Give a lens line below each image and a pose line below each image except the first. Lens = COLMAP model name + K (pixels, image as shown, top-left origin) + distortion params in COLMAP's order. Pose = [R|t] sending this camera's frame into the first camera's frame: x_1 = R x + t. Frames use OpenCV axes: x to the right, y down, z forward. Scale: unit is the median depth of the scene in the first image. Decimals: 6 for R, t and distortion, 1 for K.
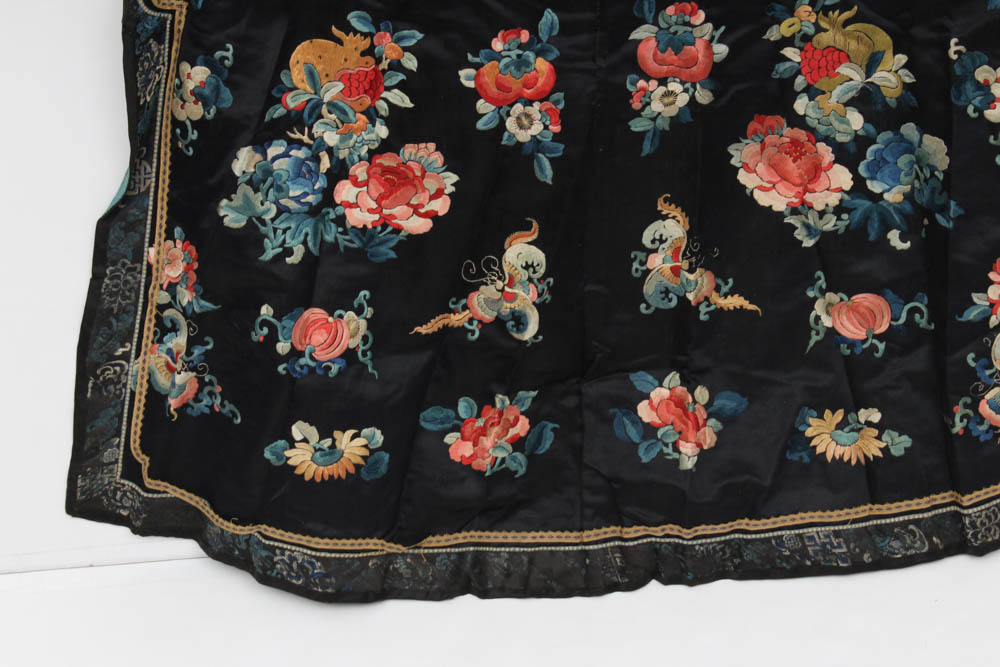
lens RADIAL K [[2216.3, 0, 487.5], [0, 2216.3, 318.1], [0, 0, 1]] dist [0.056271, 0.114528]
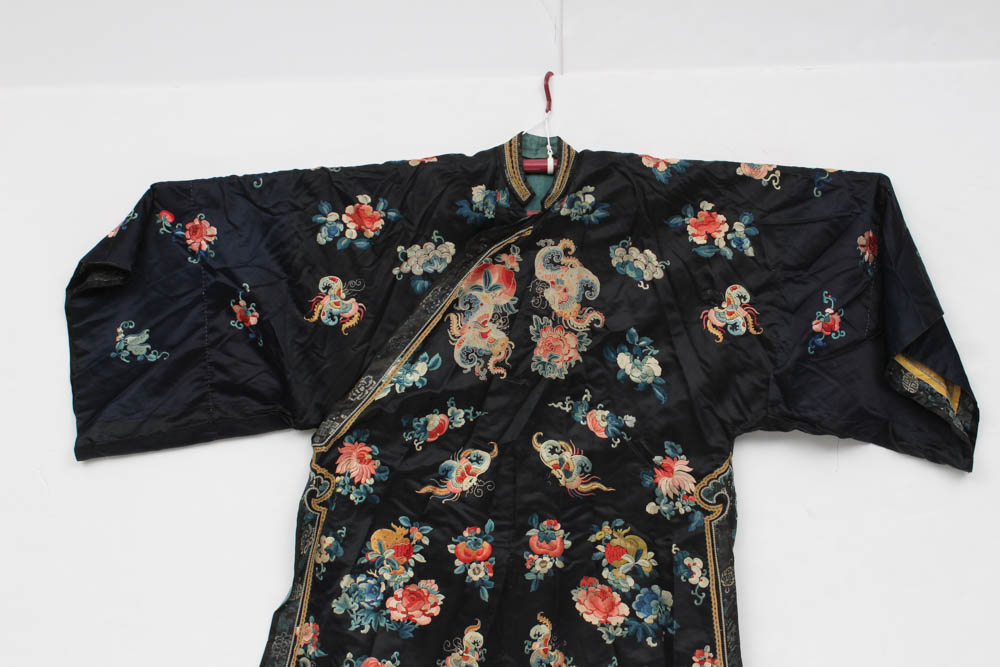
lens RADIAL K [[1528.2, 0, 494.5], [0, 1528.2, 354.4], [0, 0, 1]] dist [-0.026287, 0.038294]
pose [[0.998329, 0.051297, -0.026610, 0.060564], [-0.057662, 0.914701, -0.399996, 0.300704], [0.003821, 0.400862, 0.916130, -0.432788]]
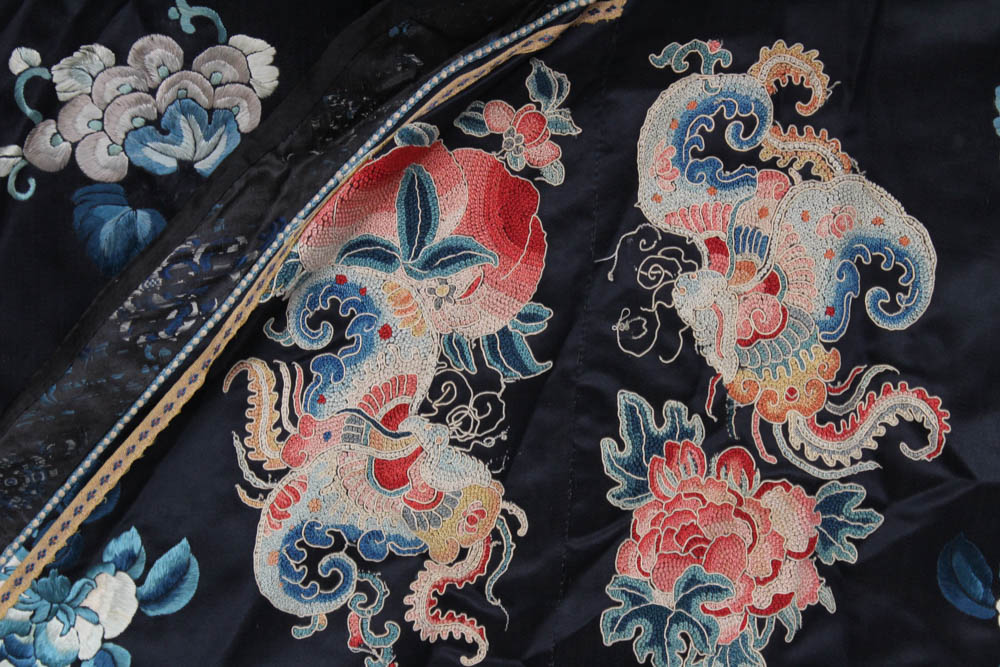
lens RADIAL K [[2330.4, 0, 496.3], [0, 2330.4, 320.9], [0, 0, 1]] dist [0.060707, 0.201200]
pose [[0.991980, 0.095324, -0.083003, 0.070107], [-0.113992, 0.958402, -0.261669, -0.197620], [0.054607, 0.269032, 0.961582, 0.407554]]
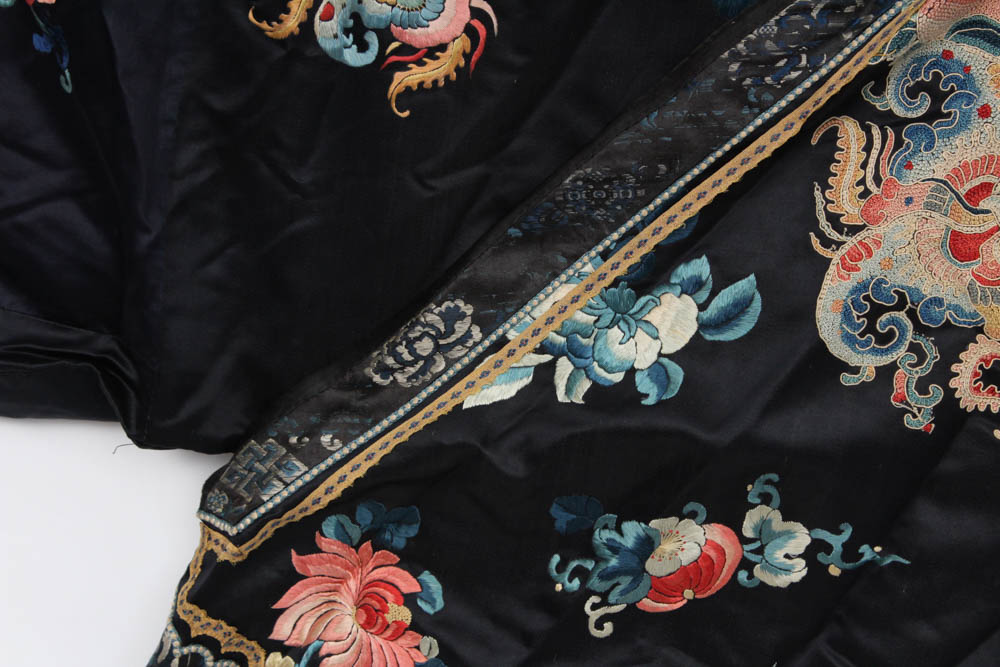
lens RADIAL K [[2330.4, 0, 496.3], [0, 2330.4, 320.9], [0, 0, 1]] dist [0.060707, 0.201200]
pose [[0.944052, 0.271476, -0.187263, 0.014987], [-0.301244, 0.940933, -0.154588, -0.167084], [0.134235, 0.202351, 0.970070, 0.377196]]
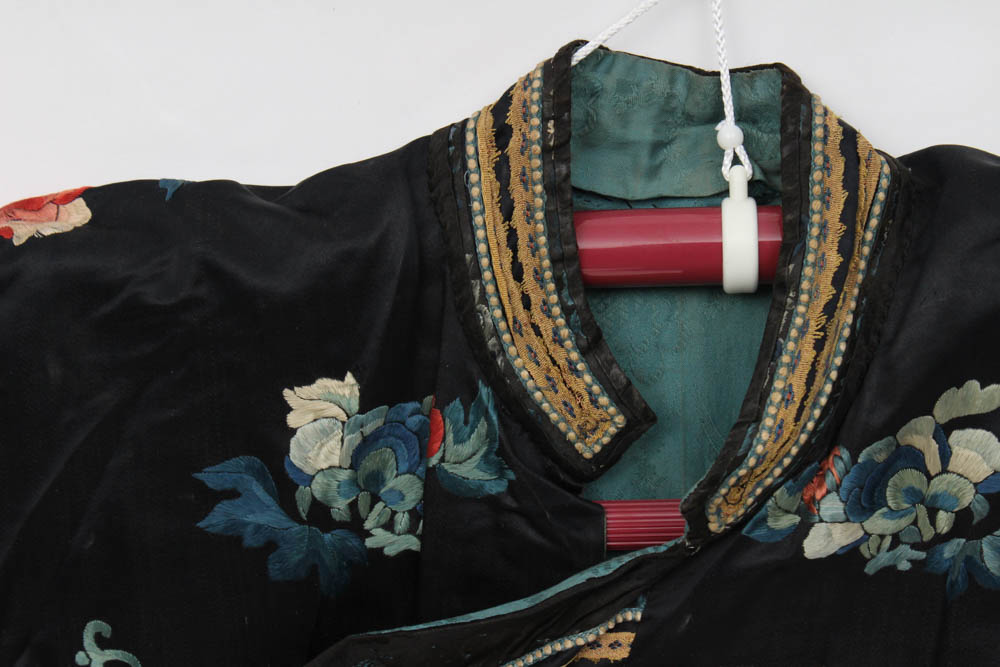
lens RADIAL K [[2330.4, 0, 496.3], [0, 2330.4, 320.9], [0, 0, 1]] dist [0.060707, 0.201200]
pose [[0.996518, 0.035623, -0.075384, 0.055569], [-0.052587, 0.970157, -0.236707, -0.342654], [0.064702, 0.239847, 0.968652, 0.458177]]
